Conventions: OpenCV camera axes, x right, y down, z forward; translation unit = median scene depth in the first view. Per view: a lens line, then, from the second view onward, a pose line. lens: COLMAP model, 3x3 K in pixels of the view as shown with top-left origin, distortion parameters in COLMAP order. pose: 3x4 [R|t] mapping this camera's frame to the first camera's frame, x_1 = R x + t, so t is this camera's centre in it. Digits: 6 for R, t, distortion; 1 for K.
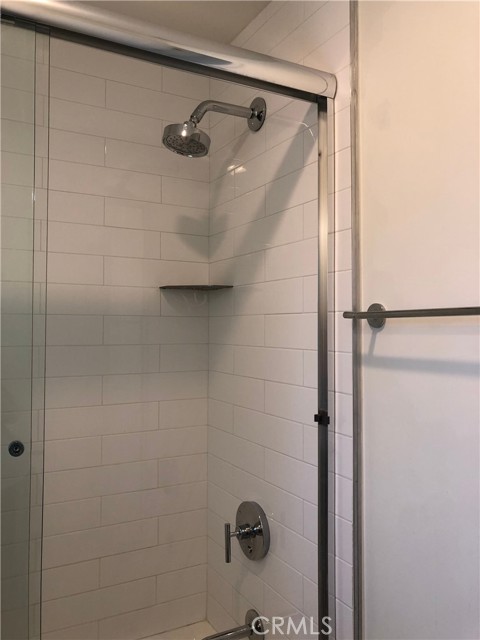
lens RADIAL K [[531.0, 0, 243.1], [0, 531.0, 314.4], [0, 0, 1]] dist [0.022439, -0.010840]
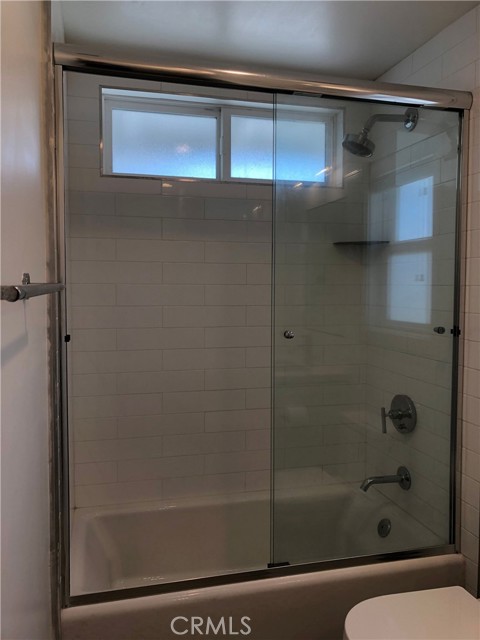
lens RADIAL K [[531.6, 0, 237.7], [0, 531.6, 307.6], [0, 0, 1]] dist [0.006252, -0.002156]
pose [[0.968407, 0.013077, -0.249034, -0.066349], [0.005086, 0.997381, 0.072152, 0.019017], [0.249325, -0.071139, 0.965803, -0.547268]]
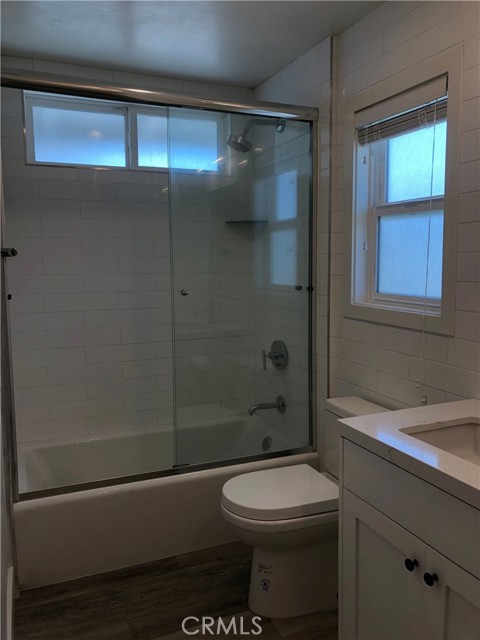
lens RADIAL K [[531.0, 0, 243.1], [0, 531.0, 314.4], [0, 0, 1]] dist [0.022439, -0.010840]
pose [[0.995618, 0.000733, -0.093509, 0.080067], [0.011502, 0.991417, 0.130234, 0.028419], [0.092801, -0.130739, 0.987064, -0.947510]]
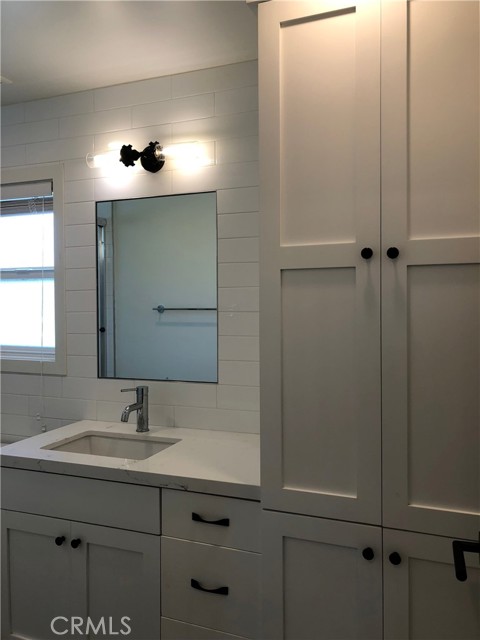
lens RADIAL K [[532.6, 0, 255.8], [0, 532.6, 311.6], [0, 0, 1]] dist [0.006789, -0.001208]
pose [[0.765240, -0.017201, 0.643515, -0.166349], [-0.009015, 0.999259, 0.037430, -0.018075], [-0.643682, -0.034445, 0.764518, -1.317949]]
